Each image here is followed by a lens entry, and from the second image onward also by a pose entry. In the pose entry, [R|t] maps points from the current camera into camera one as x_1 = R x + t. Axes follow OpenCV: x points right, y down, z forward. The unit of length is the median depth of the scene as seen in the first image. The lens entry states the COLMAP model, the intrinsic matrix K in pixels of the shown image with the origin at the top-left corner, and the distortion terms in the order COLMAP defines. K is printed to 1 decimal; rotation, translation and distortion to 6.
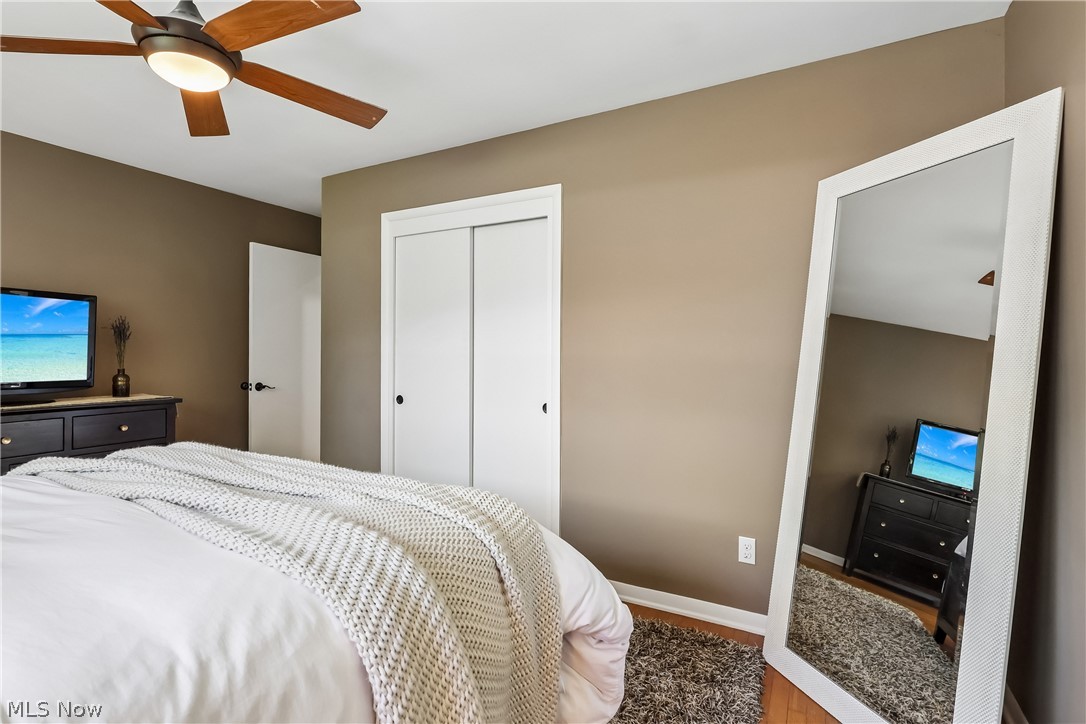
lens RADIAL K [[509.5, 0, 540.4], [0, 509.5, 362.7], [0, 0, 1]] dist [-0.003615, -0.000258]
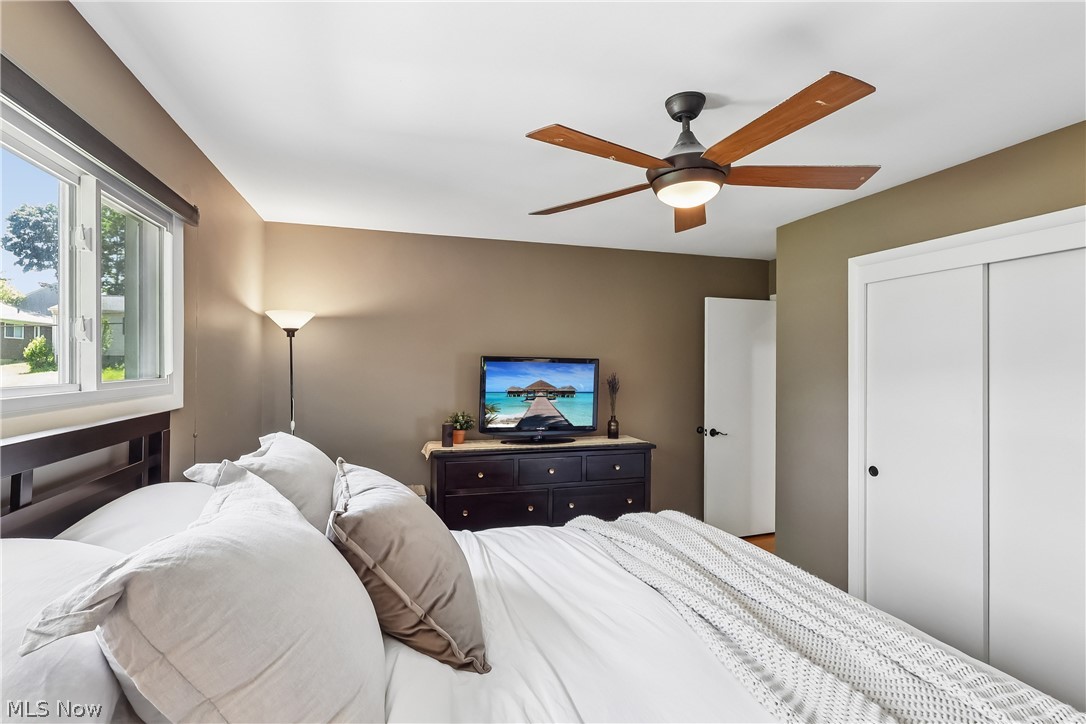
lens RADIAL K [[509.5, 0, 540.4], [0, 509.5, 362.7], [0, 0, 1]] dist [-0.003615, -0.000258]
pose [[0.712689, -0.001209, -0.701479, -0.076309], [-0.006270, 0.999948, -0.008094, -0.106883], [0.701452, 0.010167, 0.712644, -0.016419]]
